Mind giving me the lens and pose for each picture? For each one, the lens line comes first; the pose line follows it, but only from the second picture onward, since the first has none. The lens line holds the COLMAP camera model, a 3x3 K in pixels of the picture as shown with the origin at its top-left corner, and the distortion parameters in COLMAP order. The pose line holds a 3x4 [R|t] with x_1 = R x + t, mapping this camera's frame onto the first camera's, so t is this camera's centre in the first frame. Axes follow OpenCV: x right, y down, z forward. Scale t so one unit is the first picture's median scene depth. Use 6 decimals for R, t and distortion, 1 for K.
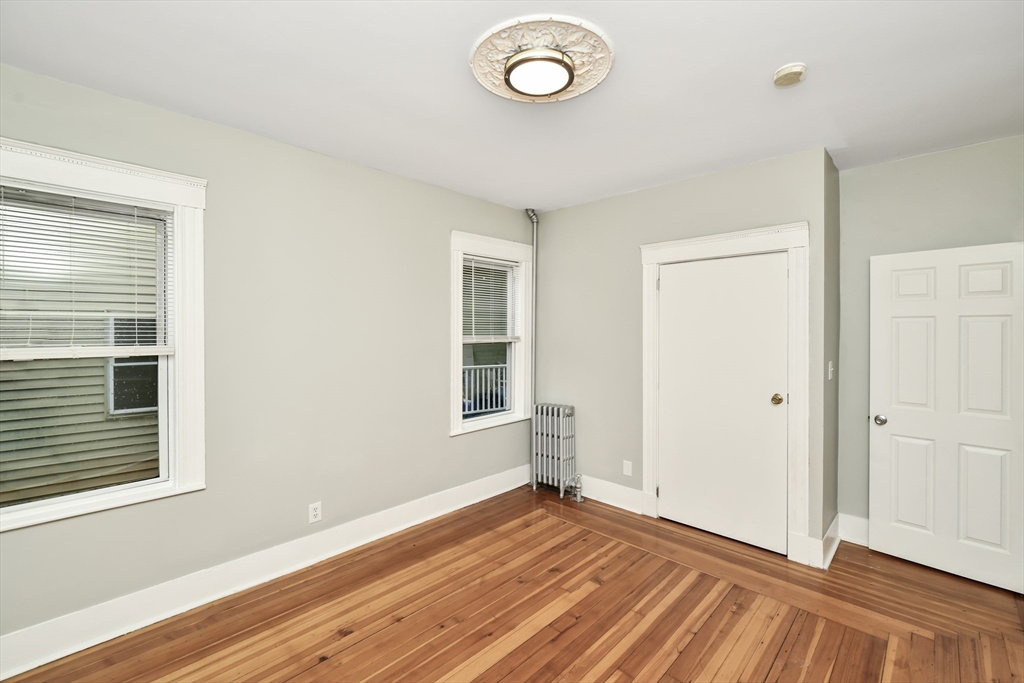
lens RADIAL K [[441.6, 0, 525.4], [0, 441.6, 326.4], [0, 0, 1]] dist [-0.001451, 0.001231]
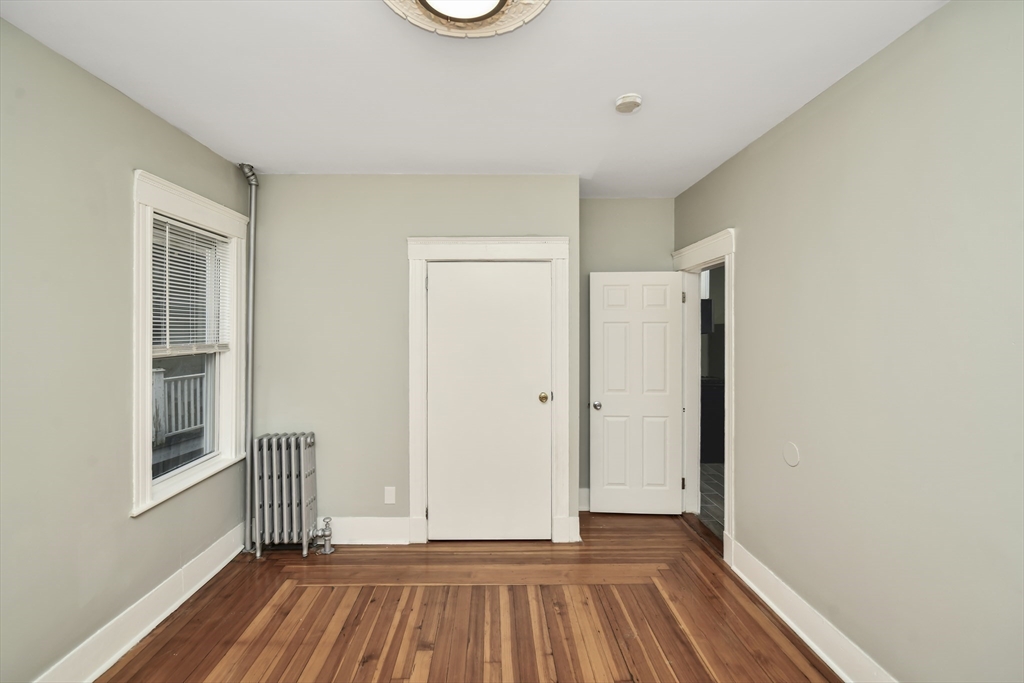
lens RADIAL K [[452.8, 0, 512.0], [0, 452.8, 324.8], [0, 0, 1]] dist [-0.007001, 0.000125]
pose [[0.728574, 0.006475, 0.684937, -0.226016], [-0.003056, 0.999976, -0.006203, -0.005347], [-0.684960, 0.002426, 0.728576, 0.225031]]
